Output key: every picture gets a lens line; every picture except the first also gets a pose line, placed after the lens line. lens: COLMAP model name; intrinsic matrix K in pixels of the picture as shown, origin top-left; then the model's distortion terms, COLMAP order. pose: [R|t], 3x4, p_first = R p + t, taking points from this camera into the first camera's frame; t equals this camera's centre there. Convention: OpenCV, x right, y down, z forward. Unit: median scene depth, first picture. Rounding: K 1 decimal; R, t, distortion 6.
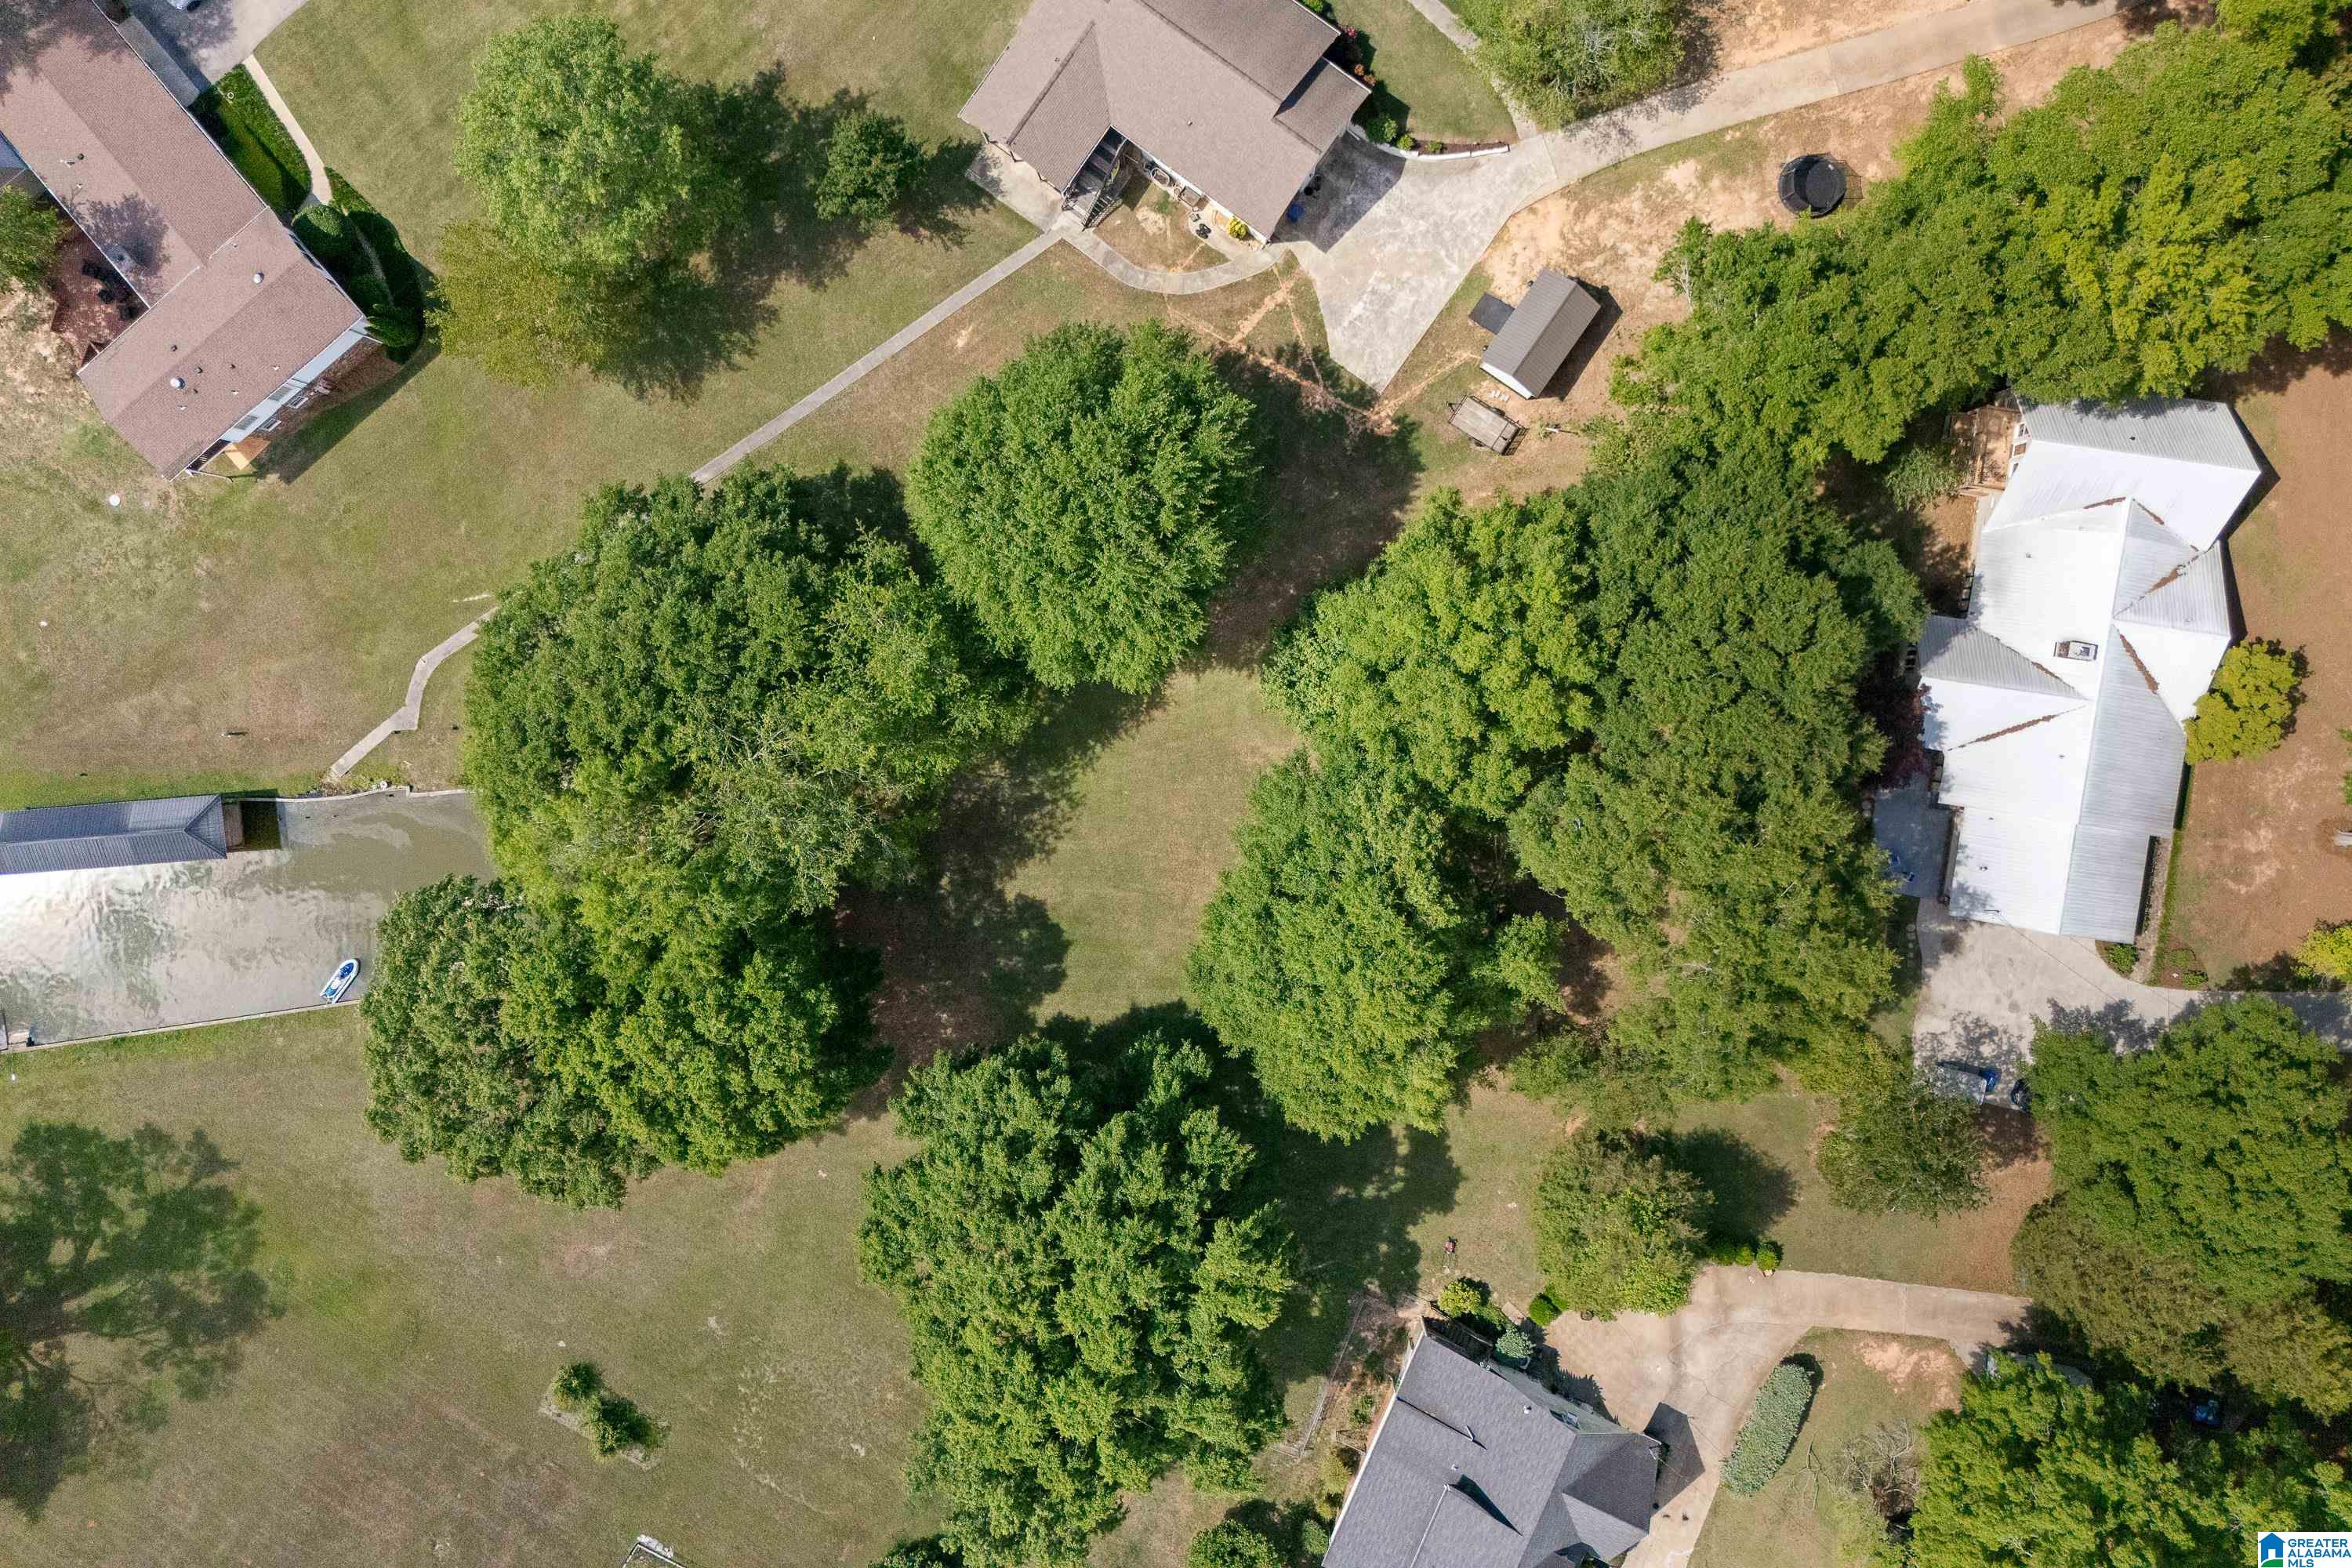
lens RADIAL K [[1741.7, 0, 1172.7], [0, 1741.7, 770.6], [0, 0, 1]] dist [0.064810, -0.047825]
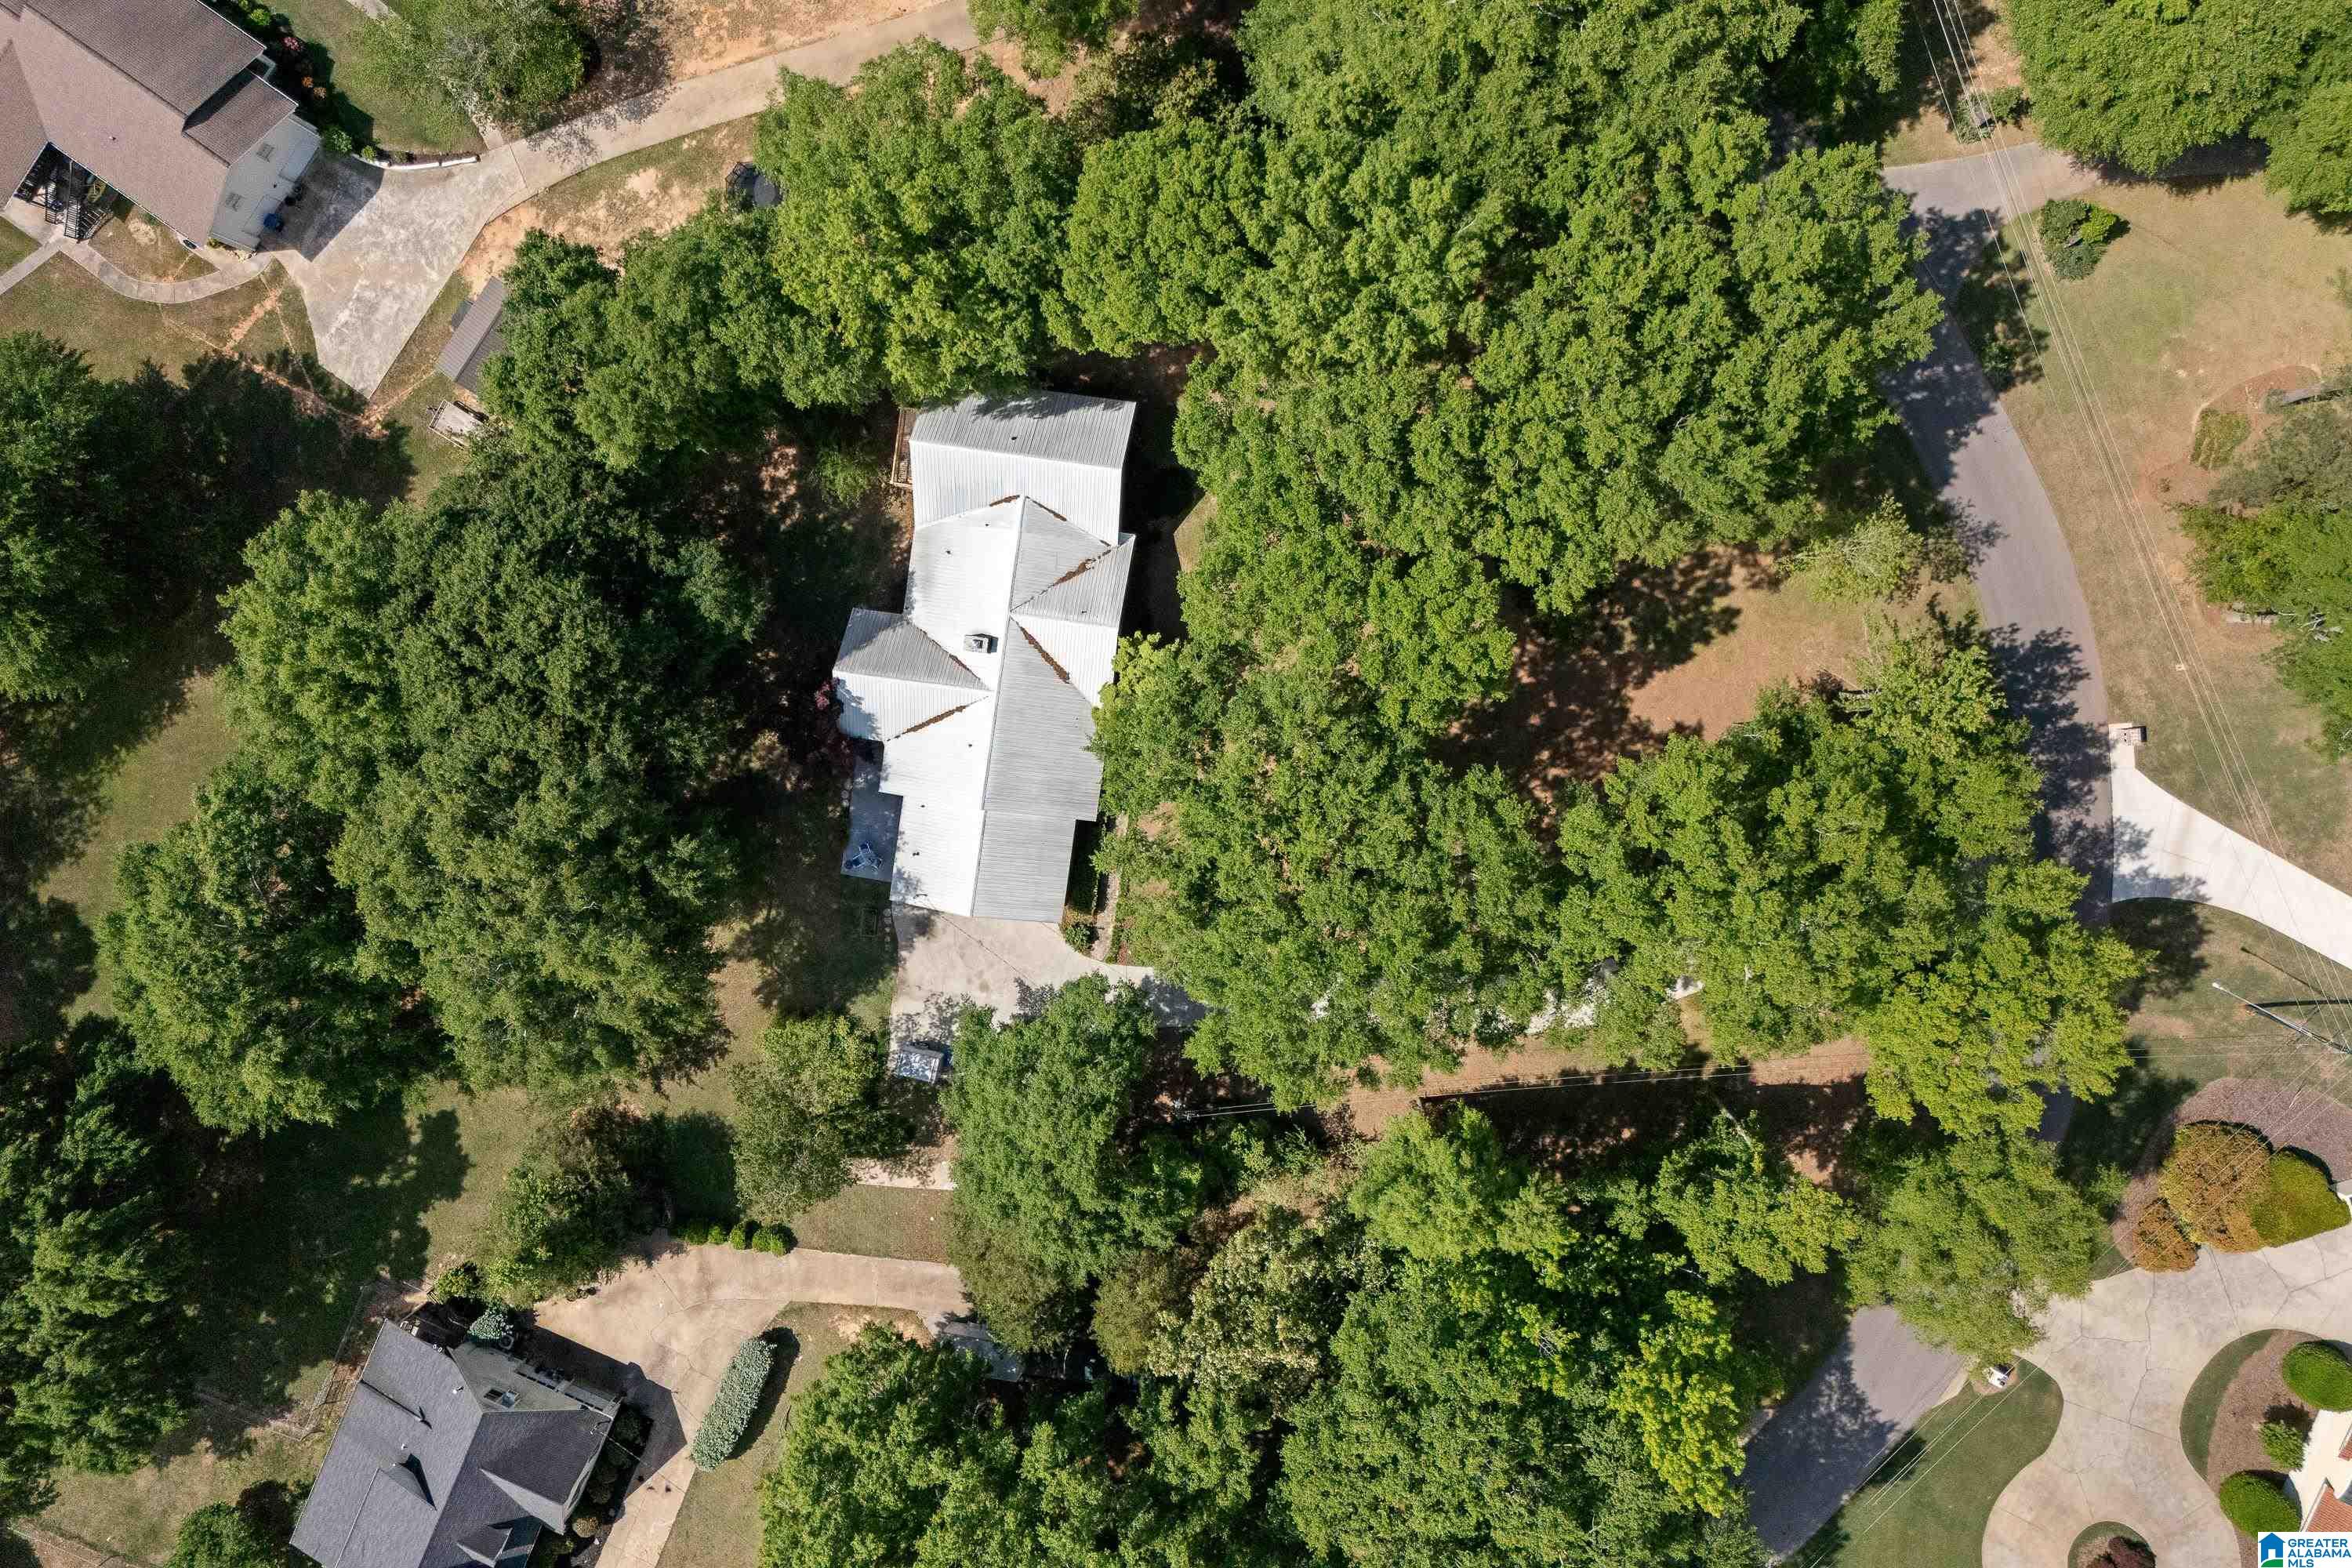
lens RADIAL K [[1741.7, 0, 1178.5], [0, 1741.7, 770.3], [0, 0, 1]] dist [0.064810, -0.047825]
pose [[0.999658, -0.017016, -0.019866, 0.613430], [0.017189, 0.999816, 0.008559, -0.000098], [0.019717, -0.008897, 0.999766, -0.020744]]
